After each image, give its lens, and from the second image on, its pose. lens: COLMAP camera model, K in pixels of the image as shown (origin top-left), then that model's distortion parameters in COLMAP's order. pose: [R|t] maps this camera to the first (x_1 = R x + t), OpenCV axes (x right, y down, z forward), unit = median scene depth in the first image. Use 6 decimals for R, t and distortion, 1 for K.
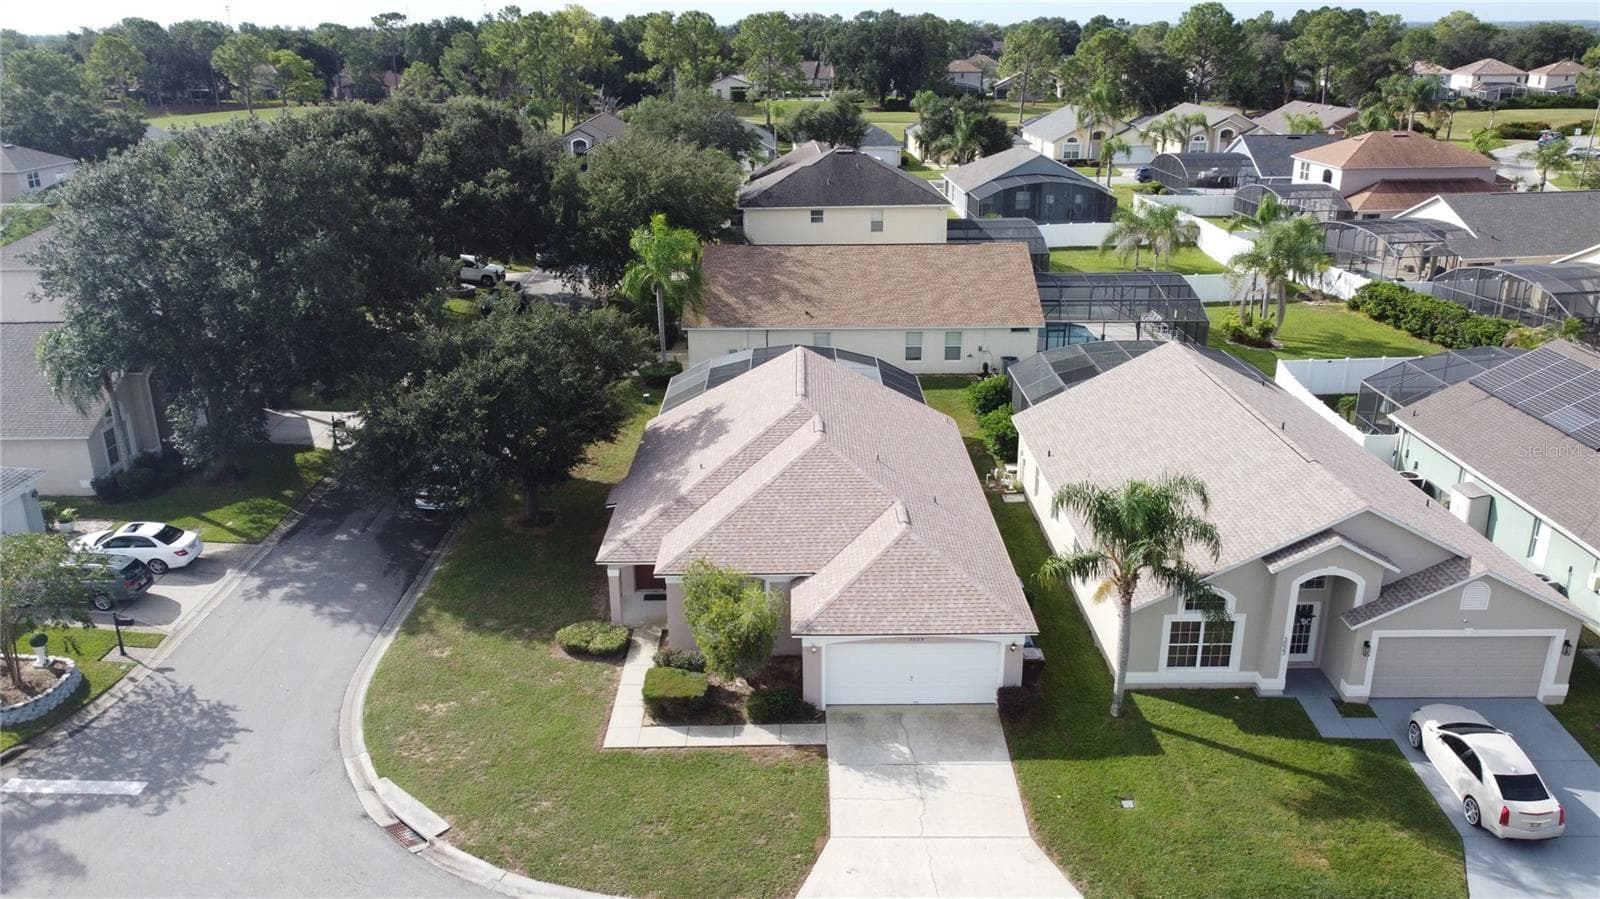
lens RADIAL K [[1207.7, 0, 800.0], [0, 1207.7, 449.5], [0, 0, 1]] dist [0.000225, -0.010871]
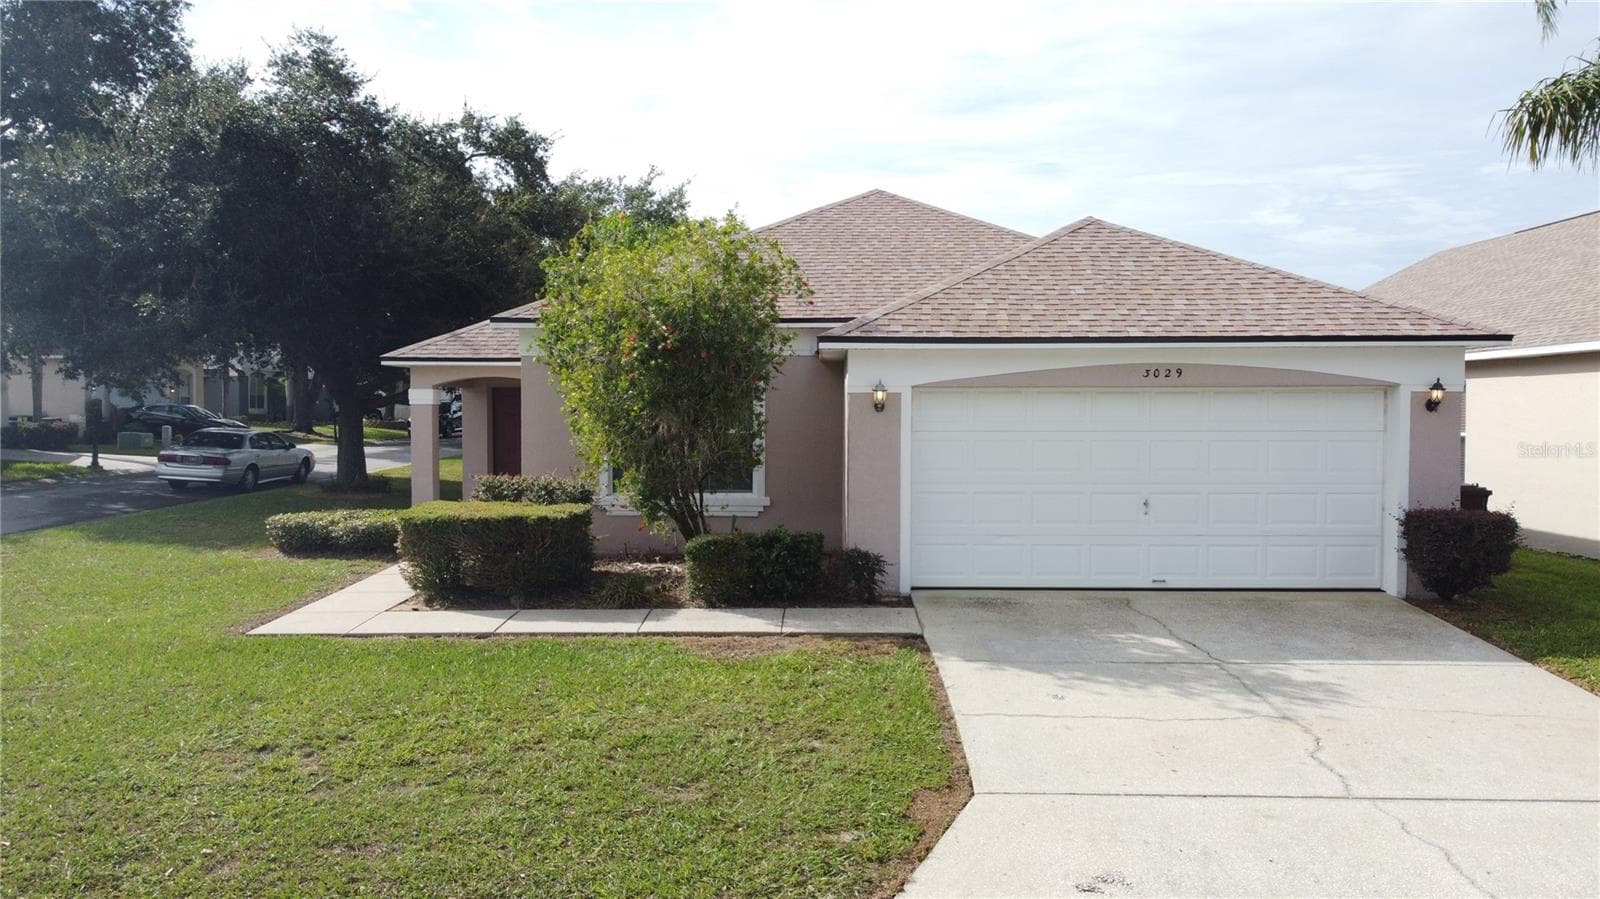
lens RADIAL K [[1207.7, 0, 800.0], [0, 1207.7, 449.5], [0, 0, 1]] dist [0.000225, -0.010871]
pose [[0.999831, 0.009120, -0.015965, -0.005470], [-0.013373, 0.956618, -0.291040, 0.244857], [0.012618, 0.291204, 0.956578, 0.563428]]
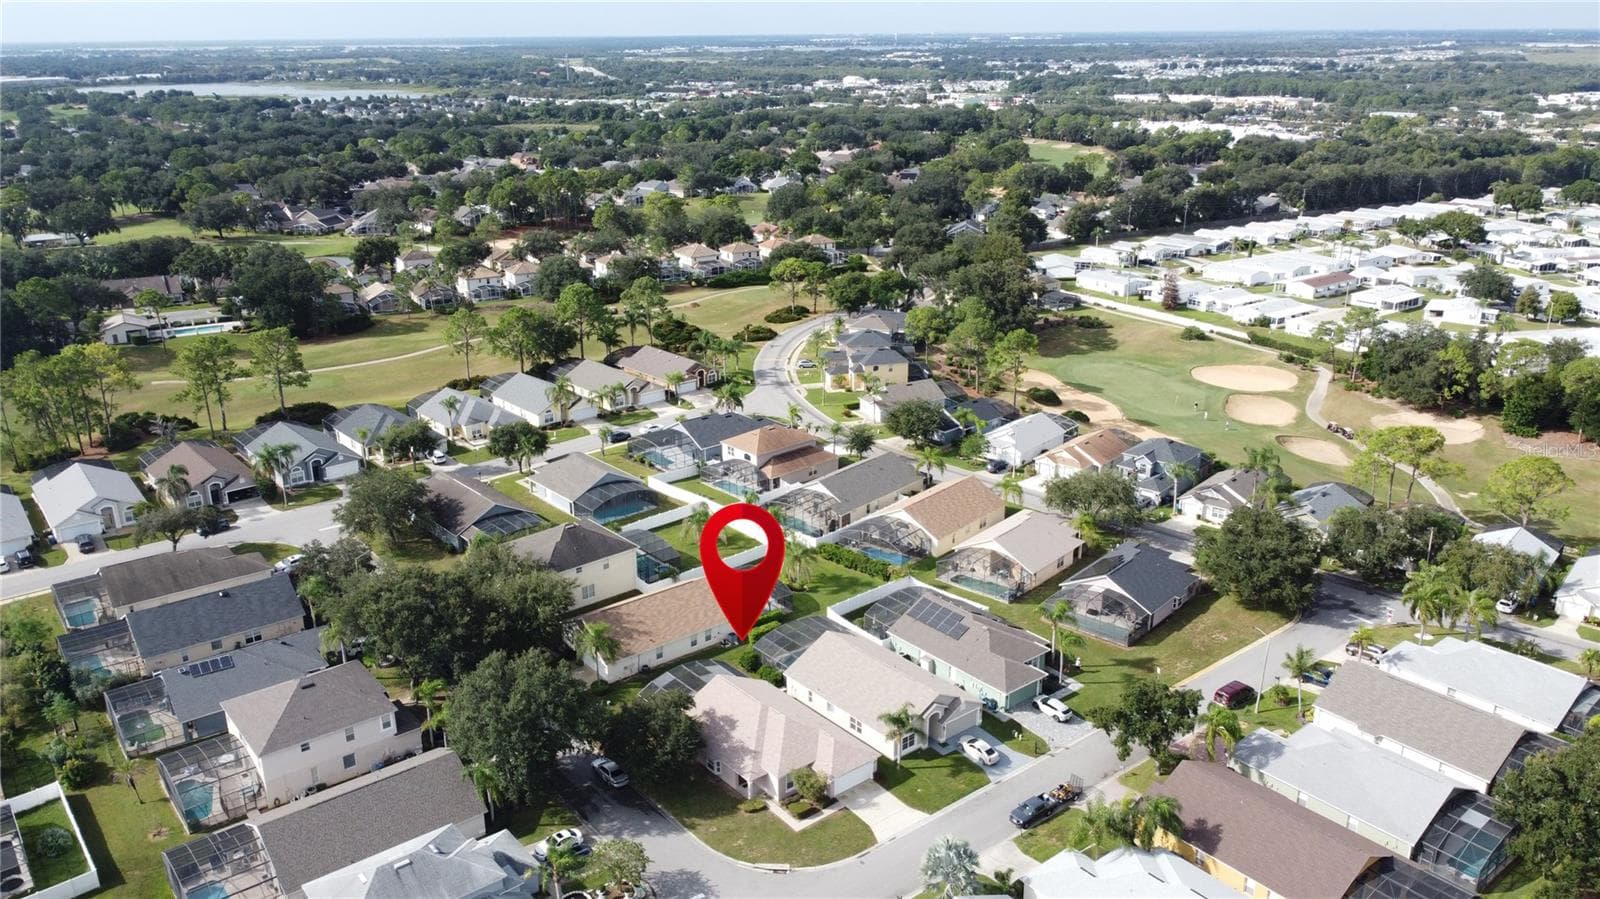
lens RADIAL K [[1207.7, 0, 800.0], [0, 1207.7, 449.5], [0, 0, 1]] dist [0.000225, -0.010871]
pose [[0.776873, -0.202837, 0.596092, -1.677521], [0.208088, 0.976207, 0.060986, -0.867078], [-0.594279, 0.076661, 0.800597, -1.565434]]
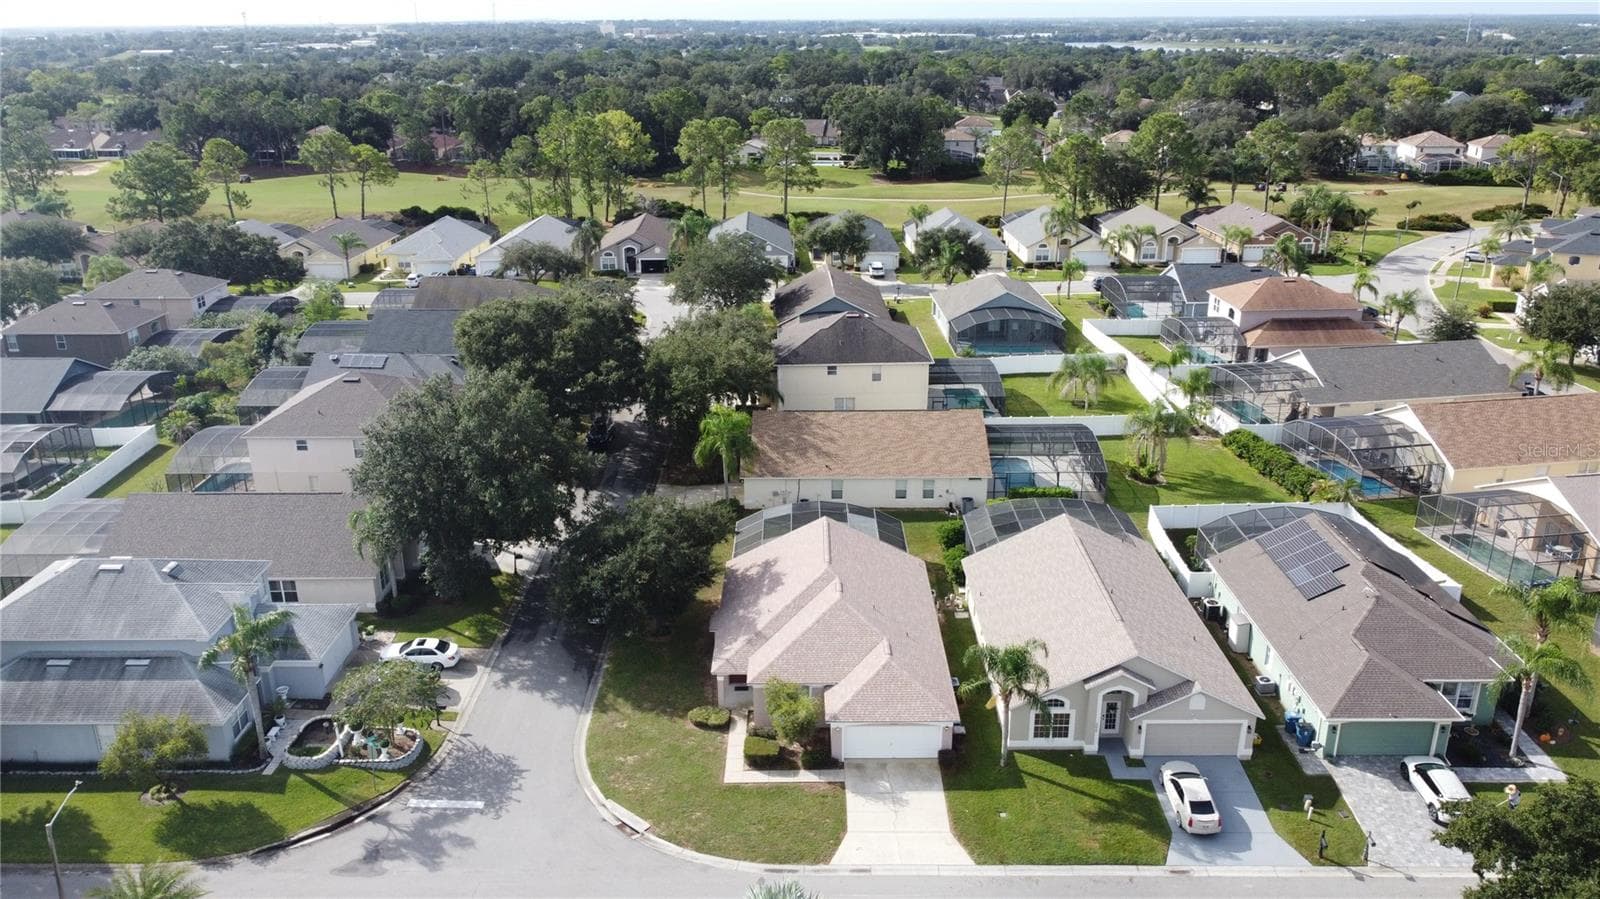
lens RADIAL K [[1207.7, 0, 800.0], [0, 1207.7, 449.5], [0, 0, 1]] dist [0.000225, -0.010871]
pose [[0.999992, 0.001979, -0.003541, -0.034438], [-0.001955, 0.999976, 0.006643, -0.231596], [0.003554, -0.006636, 0.999972, -0.709265]]
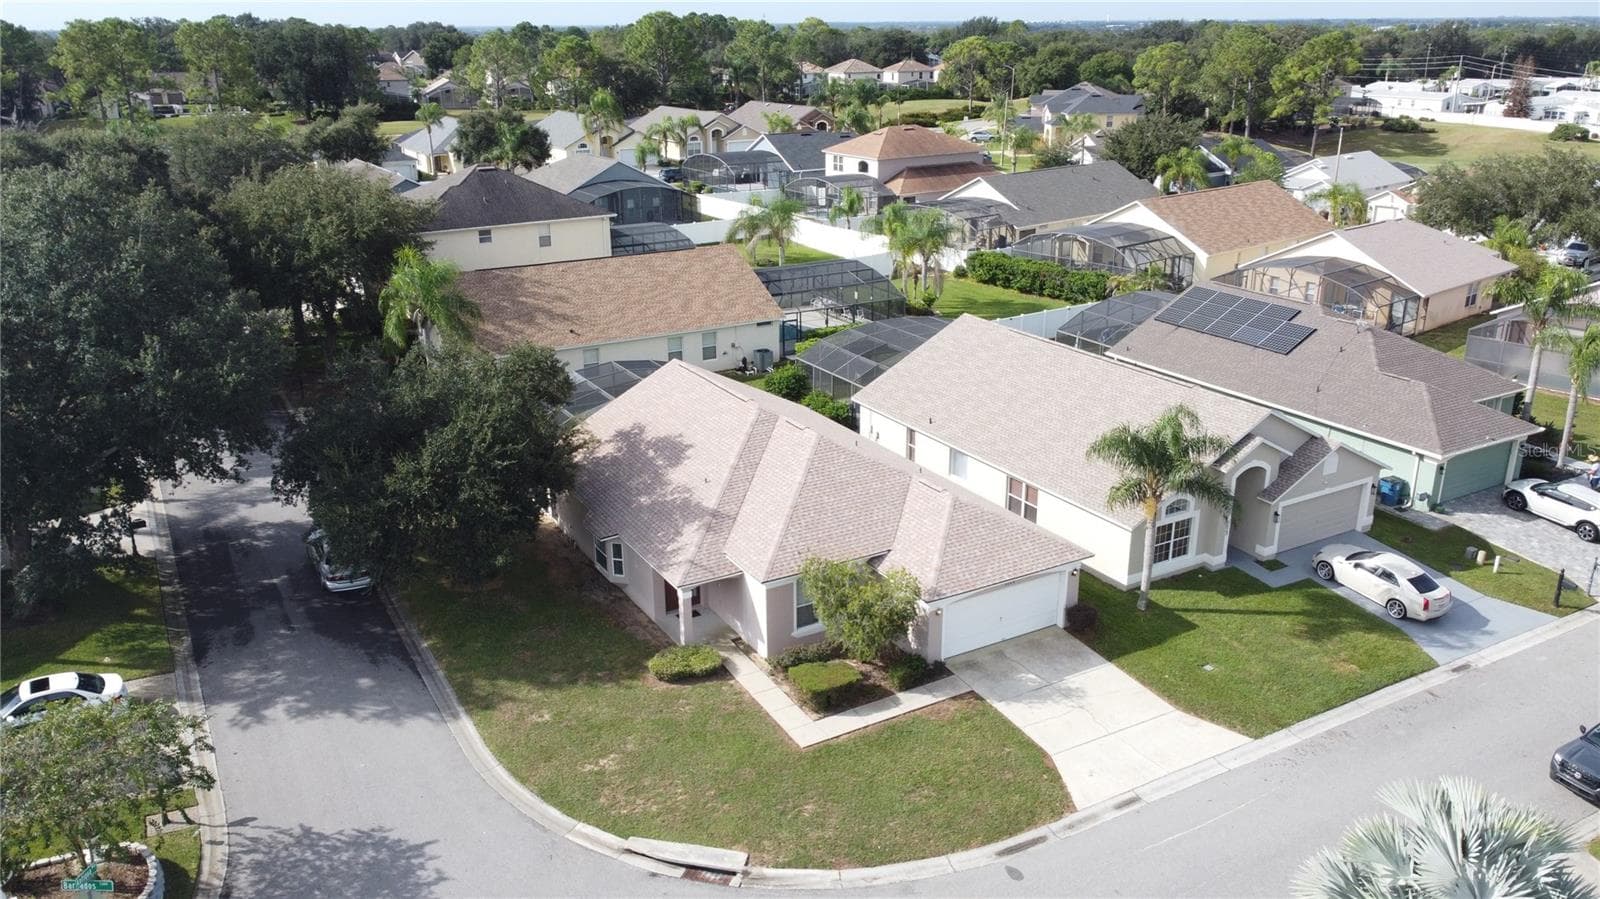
lens RADIAL K [[1207.7, 0, 800.0], [0, 1207.7, 449.5], [0, 0, 1]] dist [0.000225, -0.010871]
pose [[0.867749, -0.164272, 0.469070, -0.512956], [0.165077, 0.985480, 0.039739, -0.041435], [-0.468787, 0.042949, 0.882267, 0.056904]]
